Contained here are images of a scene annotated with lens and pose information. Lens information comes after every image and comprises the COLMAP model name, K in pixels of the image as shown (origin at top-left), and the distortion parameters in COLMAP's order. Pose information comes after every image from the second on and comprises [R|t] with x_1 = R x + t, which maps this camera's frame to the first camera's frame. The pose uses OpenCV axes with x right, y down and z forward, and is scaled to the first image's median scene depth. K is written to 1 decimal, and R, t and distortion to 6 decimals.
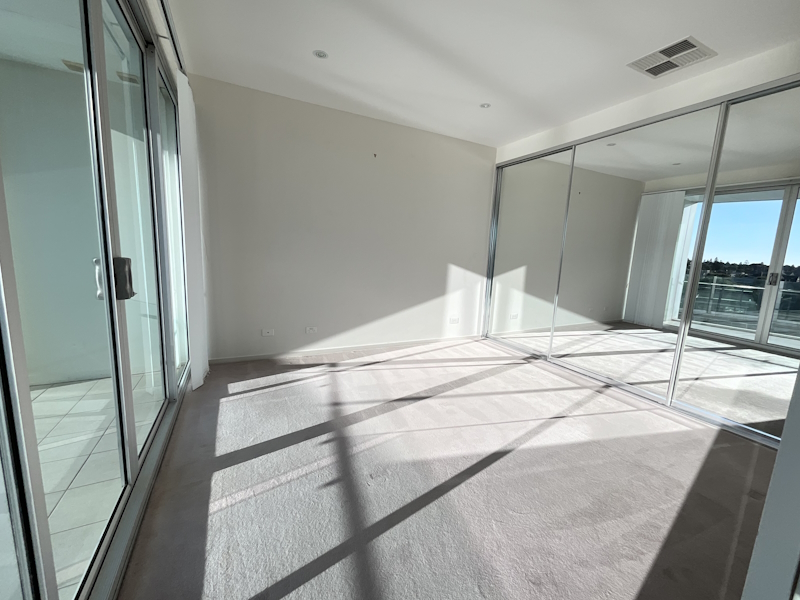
lens RADIAL K [[323.7, 0, 400.0], [0, 323.7, 300.0], [0, 0, 1]] dist [0.001926, 0.000168]
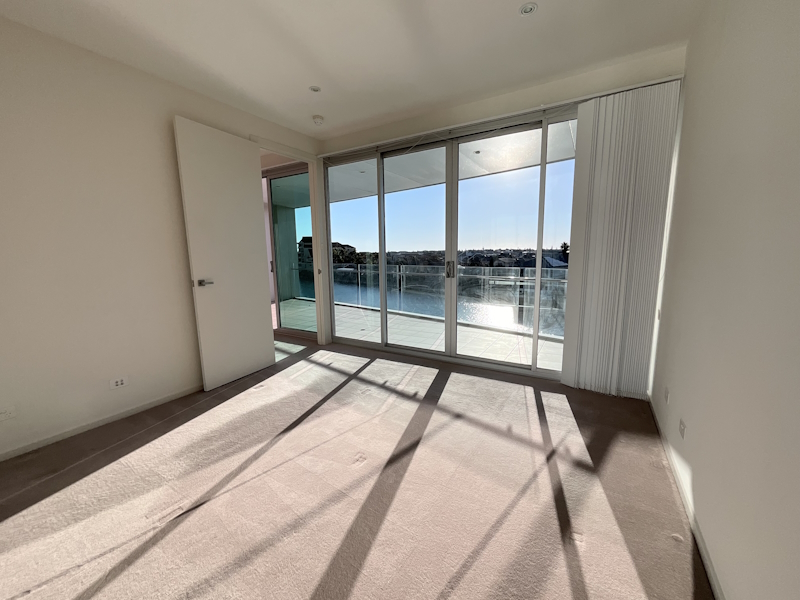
lens RADIAL K [[323.7, 0, 400.0], [0, 323.7, 300.0], [0, 0, 1]] dist [0.001926, 0.000168]
pose [[-0.838698, 0.047483, -0.542522, 0.441719], [-0.108303, 0.961752, 0.251602, -0.228375], [0.533719, 0.269775, -0.801477, 1.527916]]
